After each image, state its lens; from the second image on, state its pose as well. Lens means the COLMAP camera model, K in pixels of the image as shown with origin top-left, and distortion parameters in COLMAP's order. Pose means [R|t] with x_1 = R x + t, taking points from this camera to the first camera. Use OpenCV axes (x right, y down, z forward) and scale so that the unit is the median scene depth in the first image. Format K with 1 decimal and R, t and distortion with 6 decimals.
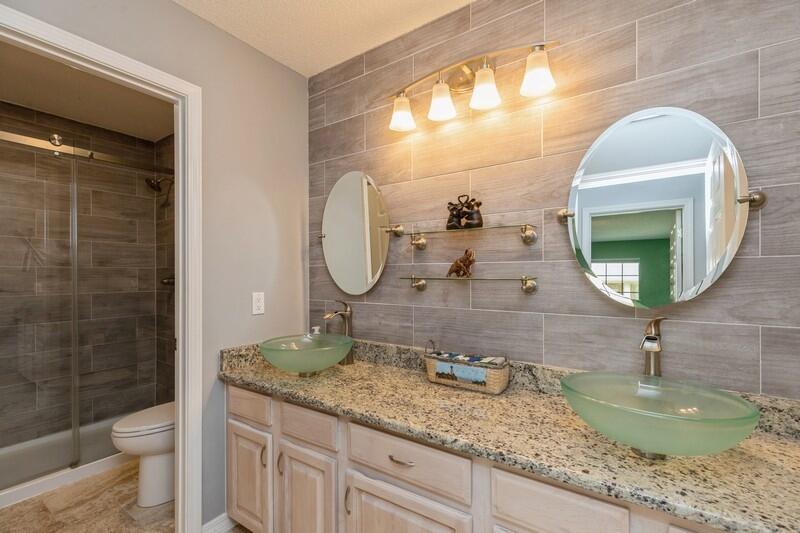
lens RADIAL K [[360.9, 0, 403.5], [0, 360.9, 270.0], [0, 0, 1]] dist [0.002696, 0.000417]
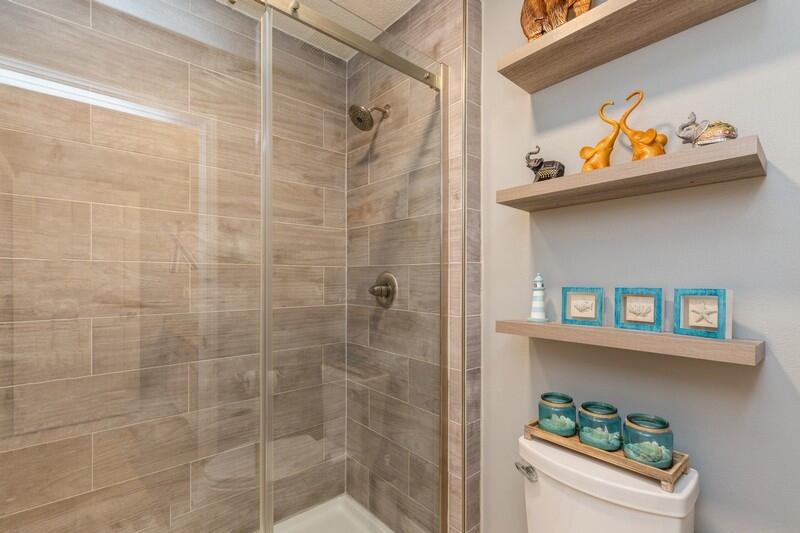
lens RADIAL K [[360.9, 0, 396.8], [0, 360.9, 272.1], [0, 0, 1]] dist [0.002696, 0.000417]
pose [[0.968469, 0.000014, -0.249133, -0.479243], [-0.000793, 0.999995, -0.003027, 0.005332], [0.249132, 0.003129, 0.968465, 0.455531]]
